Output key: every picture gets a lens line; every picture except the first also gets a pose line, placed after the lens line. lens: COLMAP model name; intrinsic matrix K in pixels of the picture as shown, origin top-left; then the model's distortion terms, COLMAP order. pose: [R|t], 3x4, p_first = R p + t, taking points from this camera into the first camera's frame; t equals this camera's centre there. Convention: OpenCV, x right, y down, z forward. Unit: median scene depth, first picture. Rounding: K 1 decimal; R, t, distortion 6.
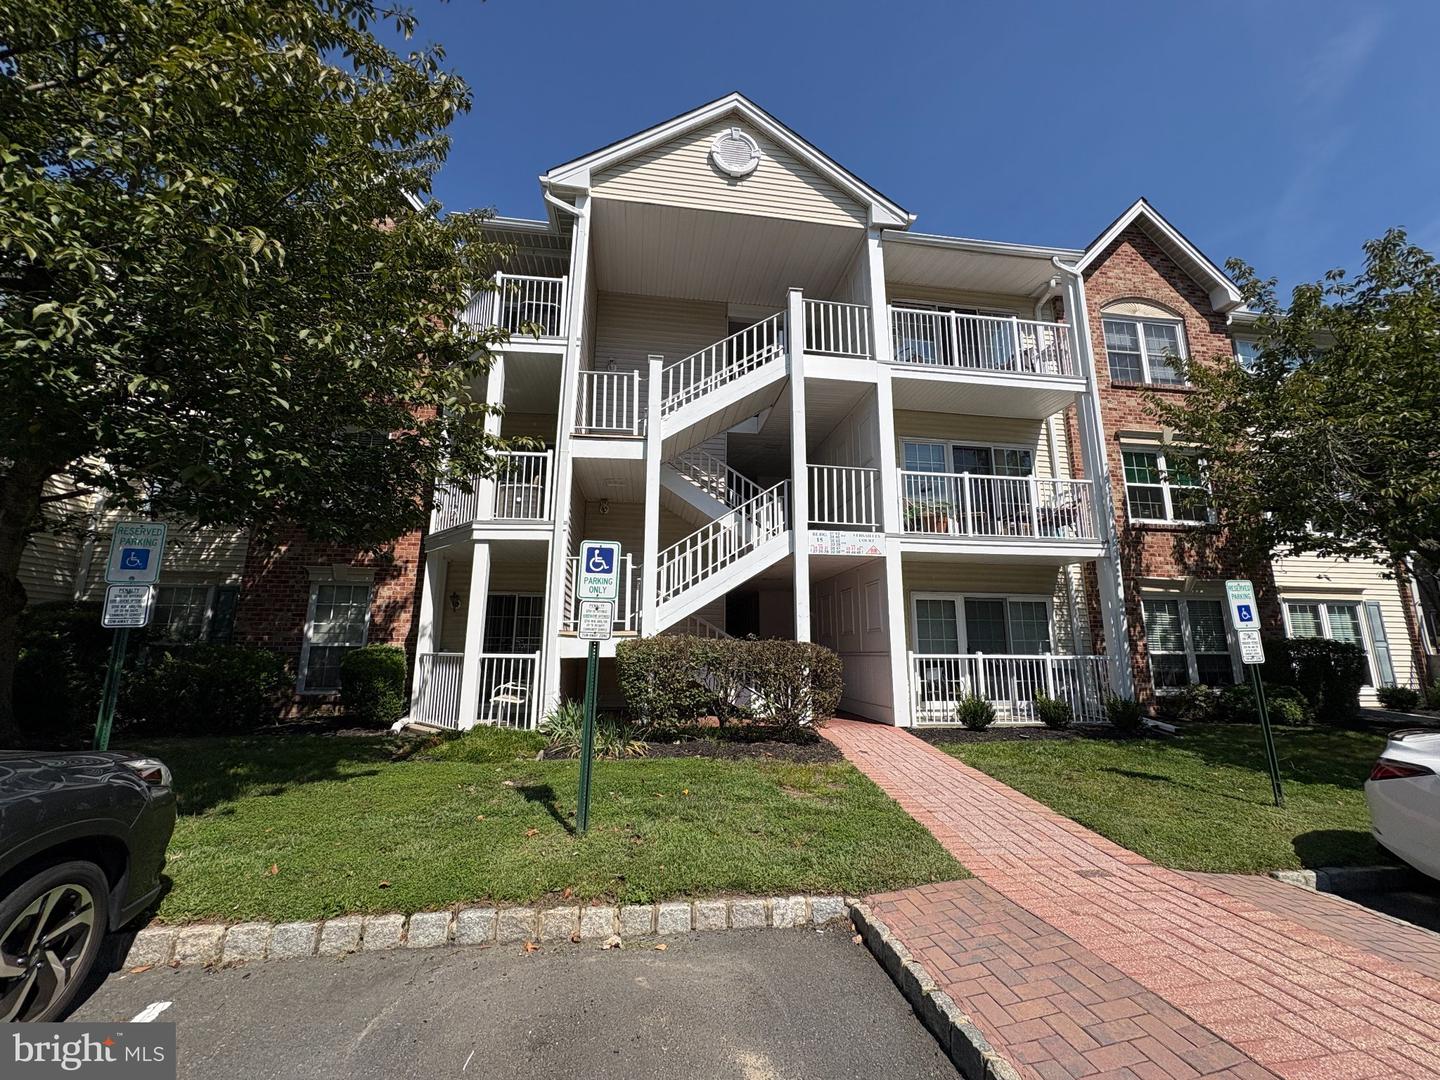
lens RADIAL K [[571.5, 0, 720.0], [0, 571.5, 540.0], [0, 0, 1]] dist [-0.001834, 0.000347]
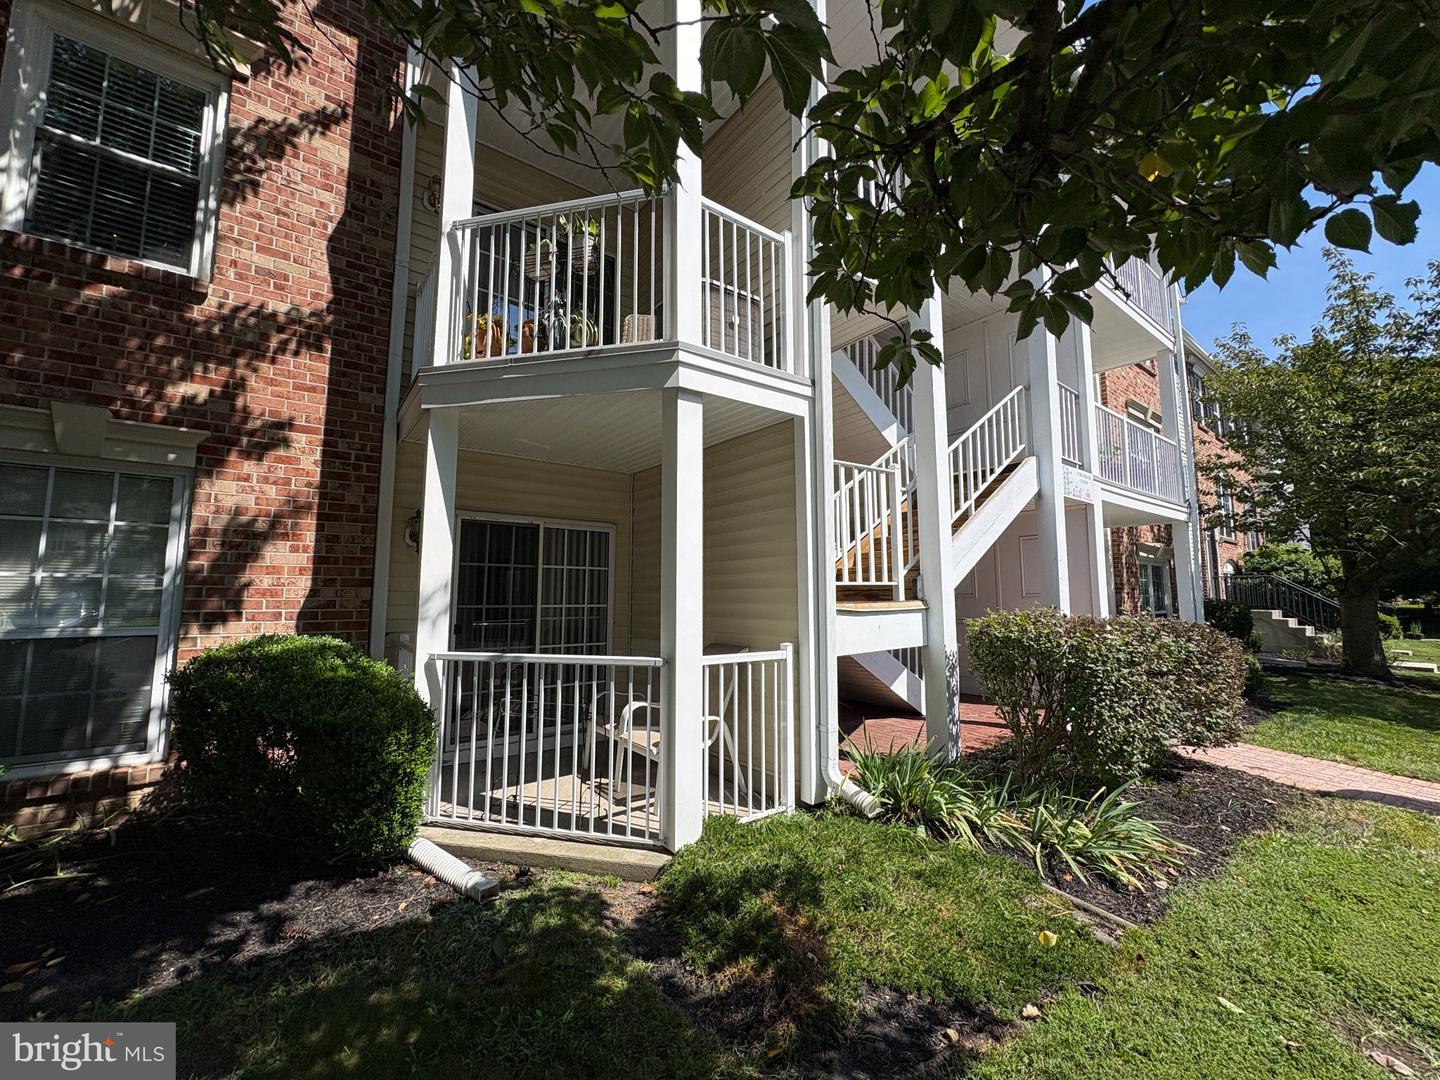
lens RADIAL K [[571.5, 0, 720.0], [0, 571.5, 540.0], [0, 0, 1]] dist [-0.001834, 0.000347]
pose [[0.876377, 0.048021, 0.479225, -0.512855], [-0.095841, 0.992505, 0.075814, 0.064283], [-0.471993, -0.112371, 0.874412, 0.518667]]
